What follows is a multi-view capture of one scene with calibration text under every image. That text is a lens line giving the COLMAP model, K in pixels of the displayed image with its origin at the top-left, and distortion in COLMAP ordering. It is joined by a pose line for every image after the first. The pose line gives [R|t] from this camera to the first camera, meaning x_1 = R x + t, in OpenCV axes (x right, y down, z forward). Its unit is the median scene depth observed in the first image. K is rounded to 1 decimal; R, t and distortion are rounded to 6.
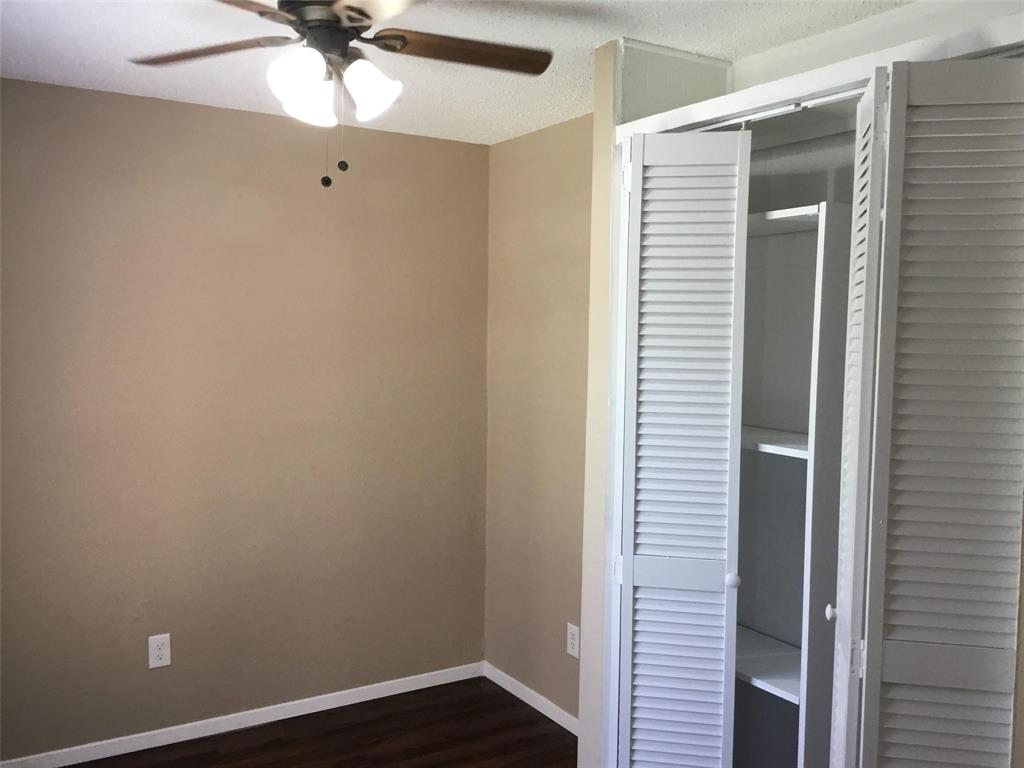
lens RADIAL K [[920.3, 0, 507.4], [0, 920.3, 387.1], [0, 0, 1]] dist [0.122933, -0.233298]
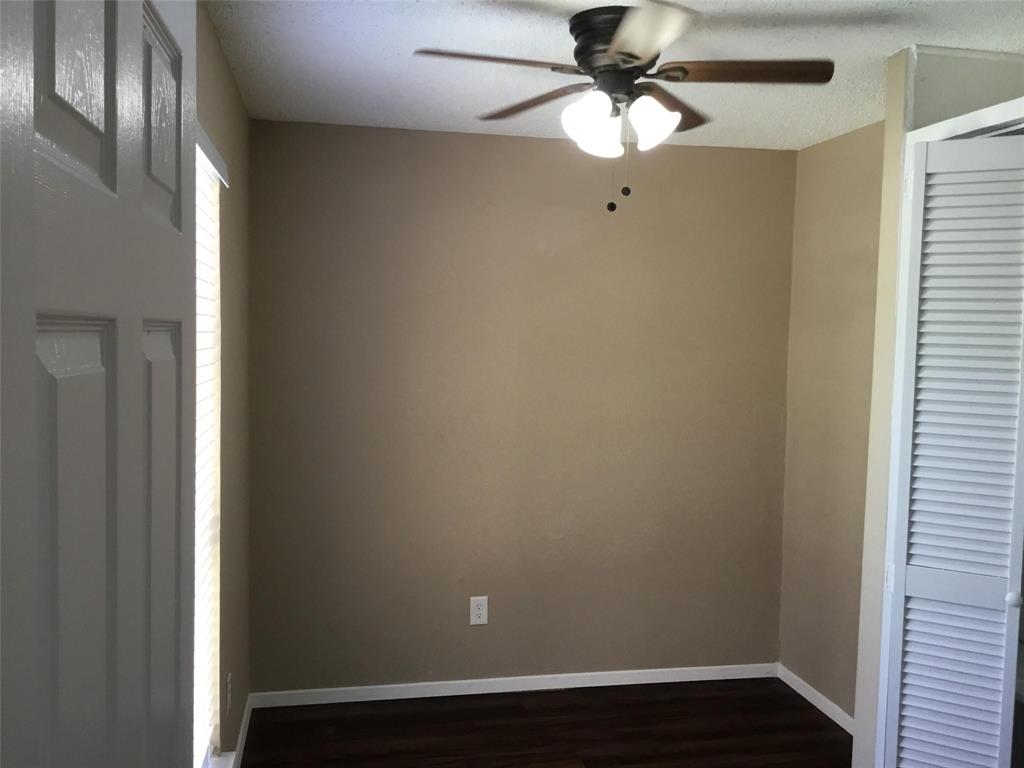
lens RADIAL K [[920.3, 0, 507.4], [0, 920.3, 387.1], [0, 0, 1]] dist [0.122933, -0.233298]
pose [[0.935328, 0.027626, -0.352702, 0.079807], [-0.027238, 0.999611, 0.006064, -0.003646], [0.352732, 0.003935, 0.935716, -0.086530]]
